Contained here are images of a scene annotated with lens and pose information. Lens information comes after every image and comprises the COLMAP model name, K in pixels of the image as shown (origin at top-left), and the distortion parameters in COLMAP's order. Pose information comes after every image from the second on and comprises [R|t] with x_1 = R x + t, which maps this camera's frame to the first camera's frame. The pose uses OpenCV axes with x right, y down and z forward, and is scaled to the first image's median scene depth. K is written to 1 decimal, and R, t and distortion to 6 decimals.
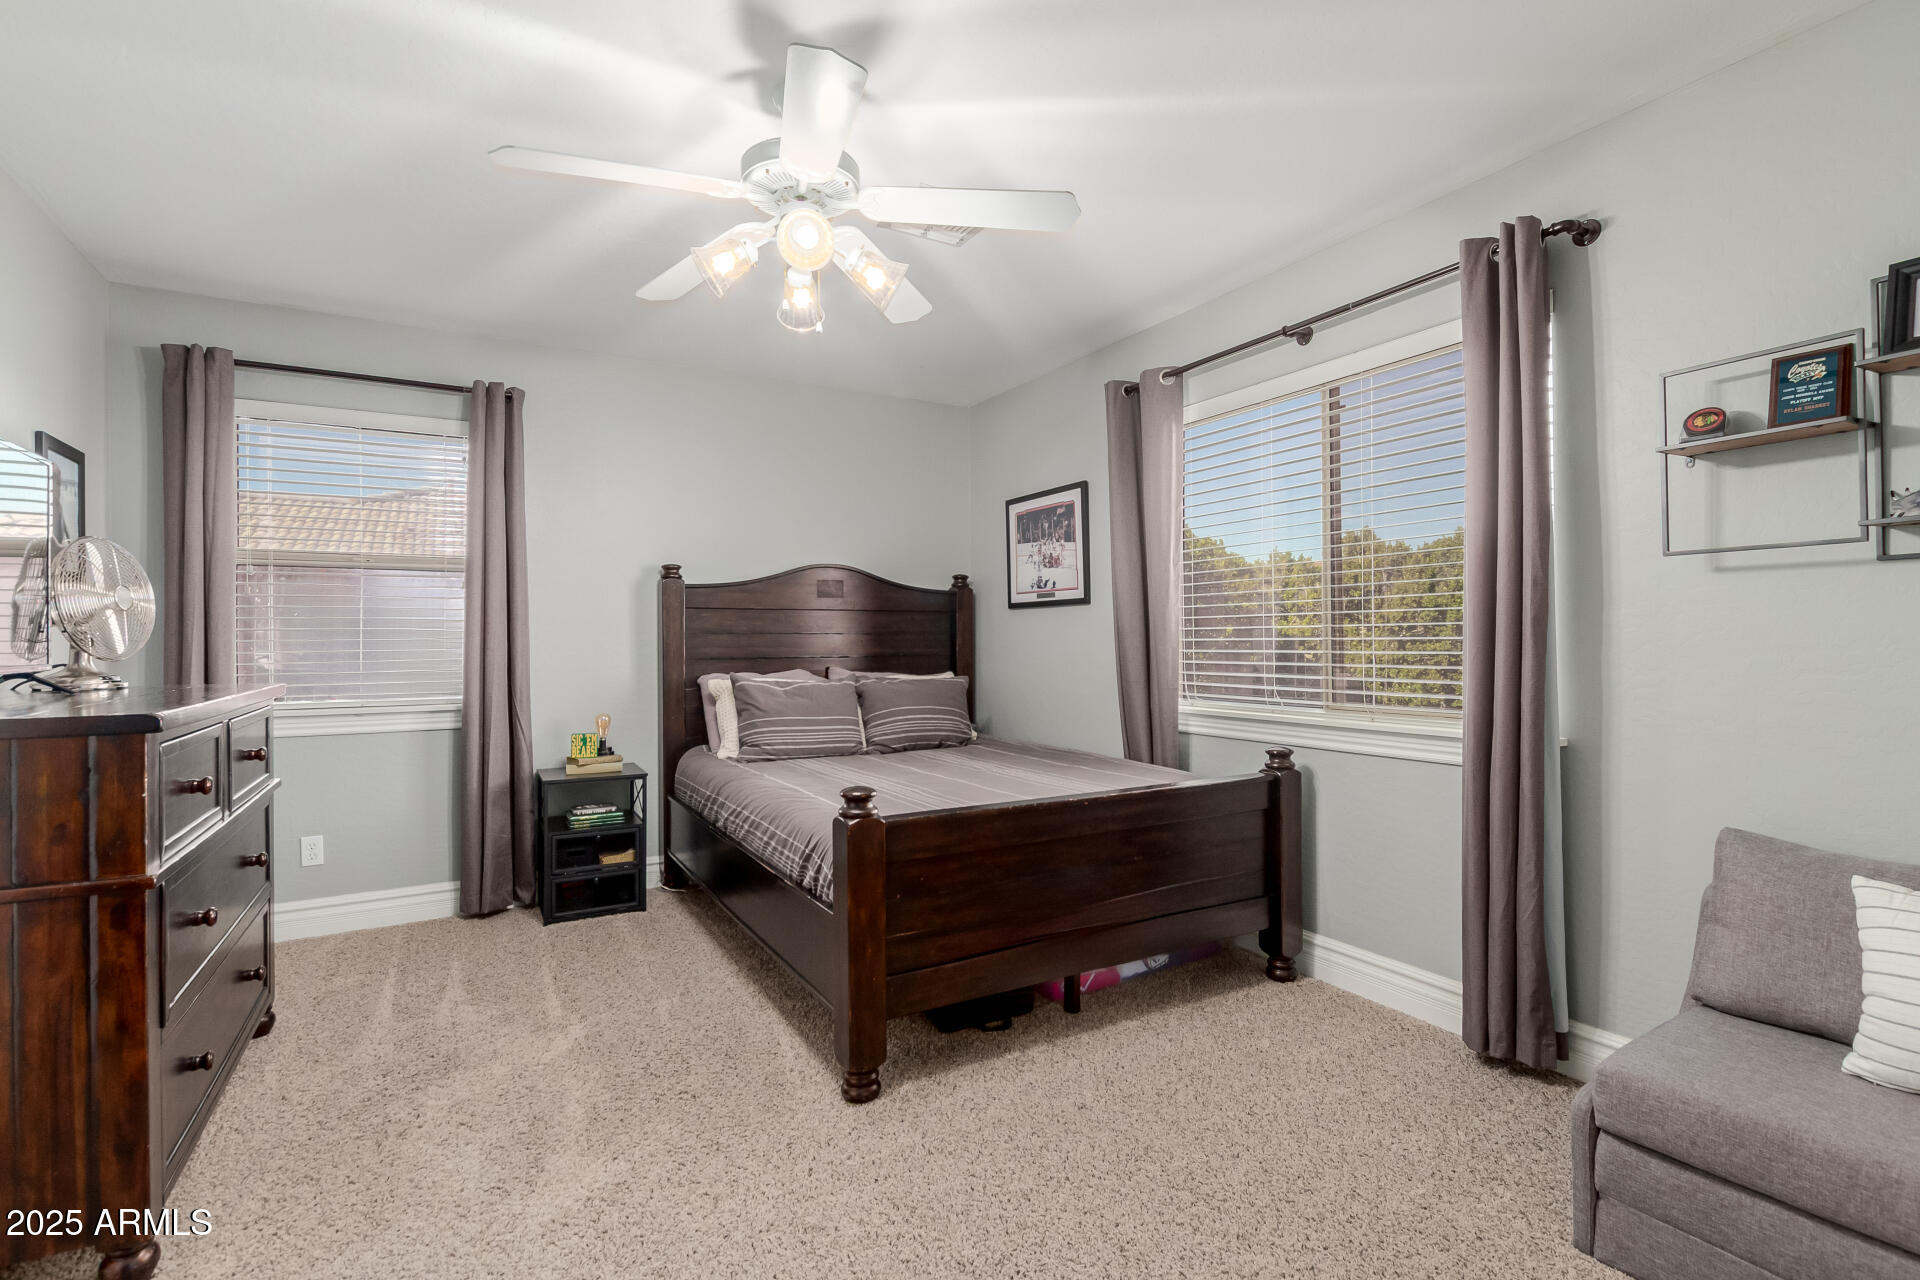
lens RADIAL K [[881.7, 0, 958.2], [0, 881.7, 636.0], [0, 0, 1]] dist [0.001096, 0.000684]
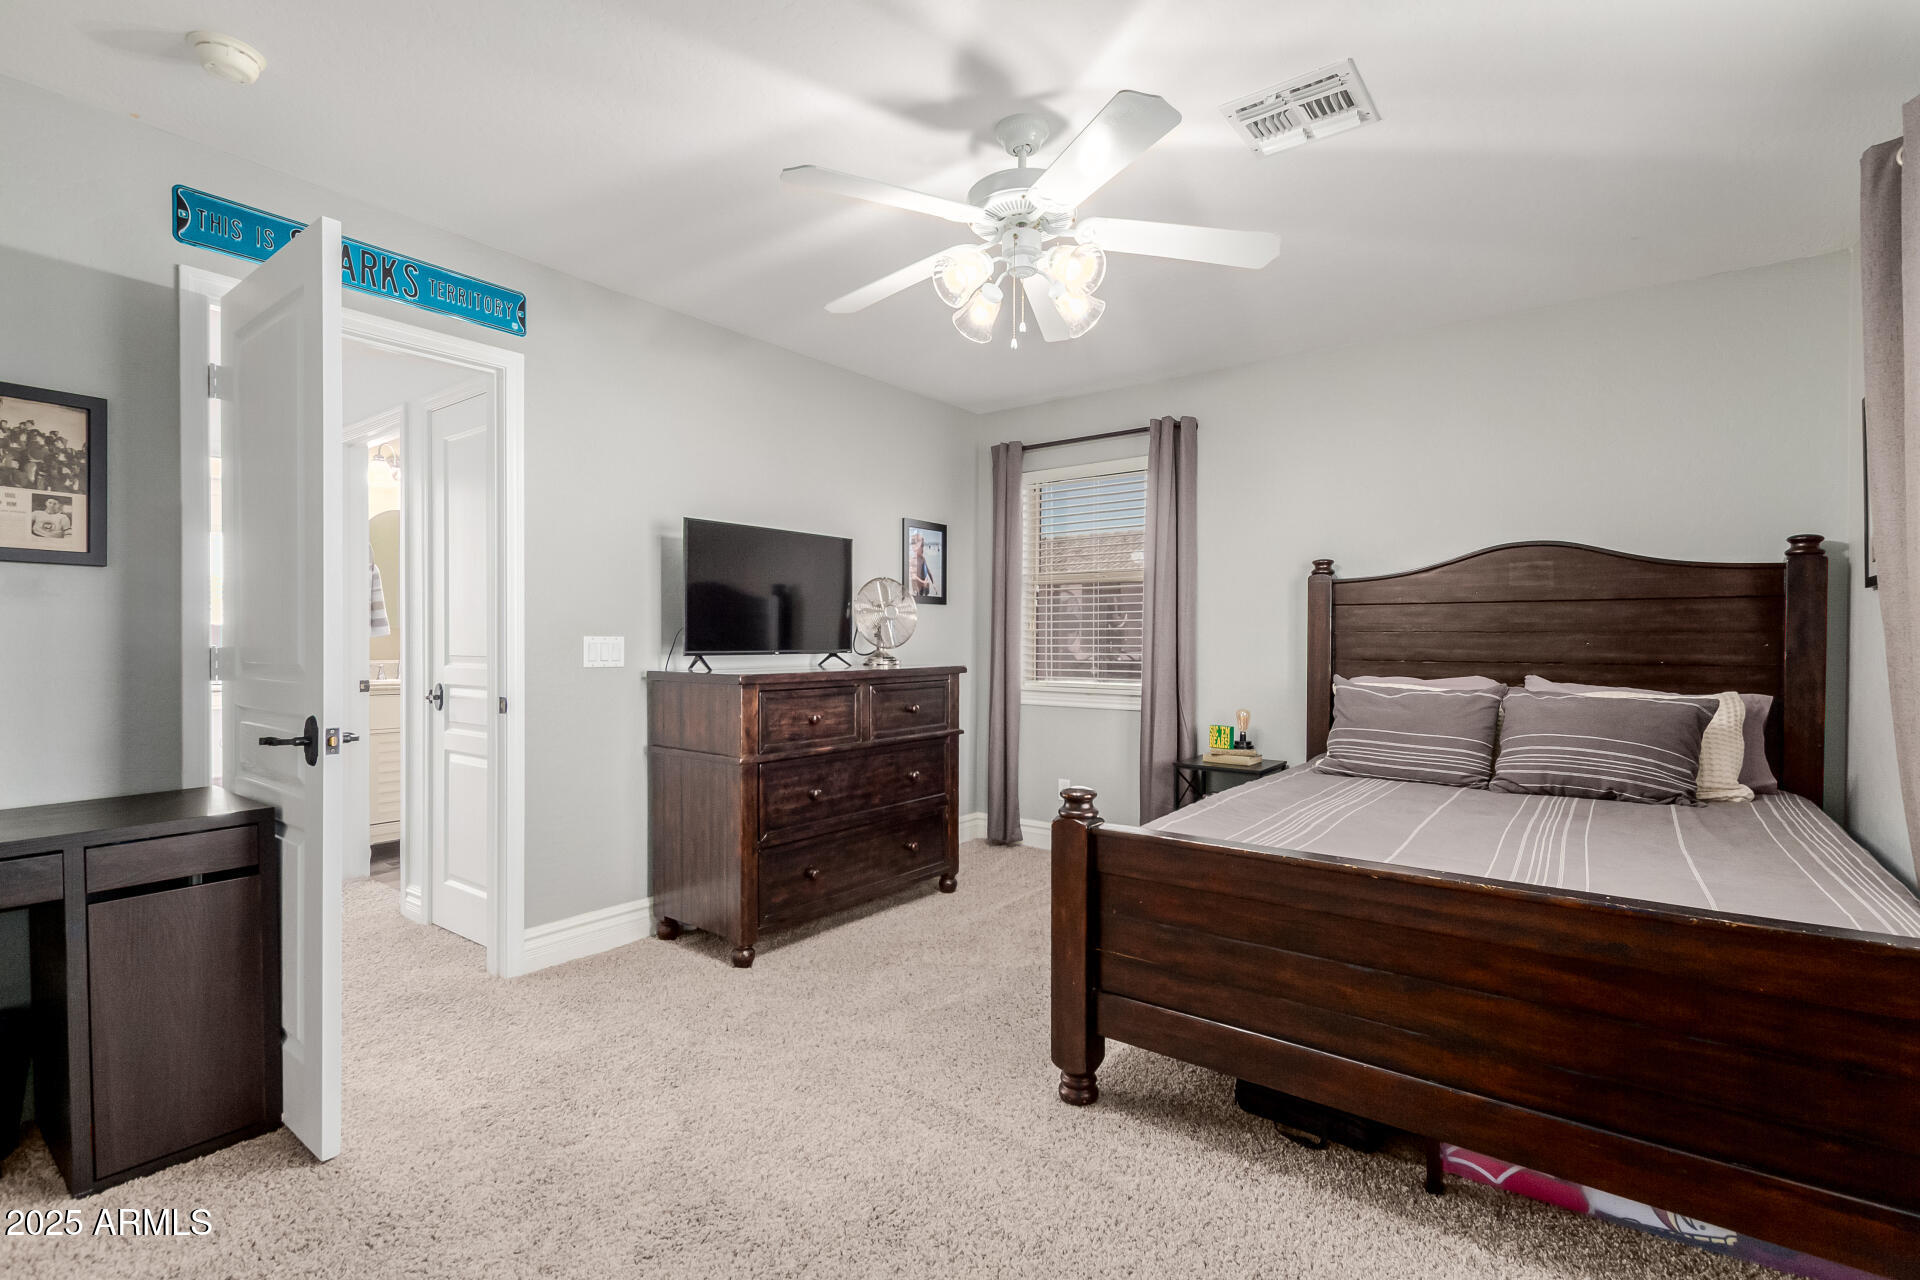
lens RADIAL K [[881.7, 0, 955.2], [0, 881.7, 643.7], [0, 0, 1]] dist [0.001096, 0.000684]
pose [[0.385972, 0.012025, -0.922432, 0.441936], [-0.000060, 0.999915, 0.013010, -0.002785], [0.922510, -0.004966, 0.385940, 0.289701]]
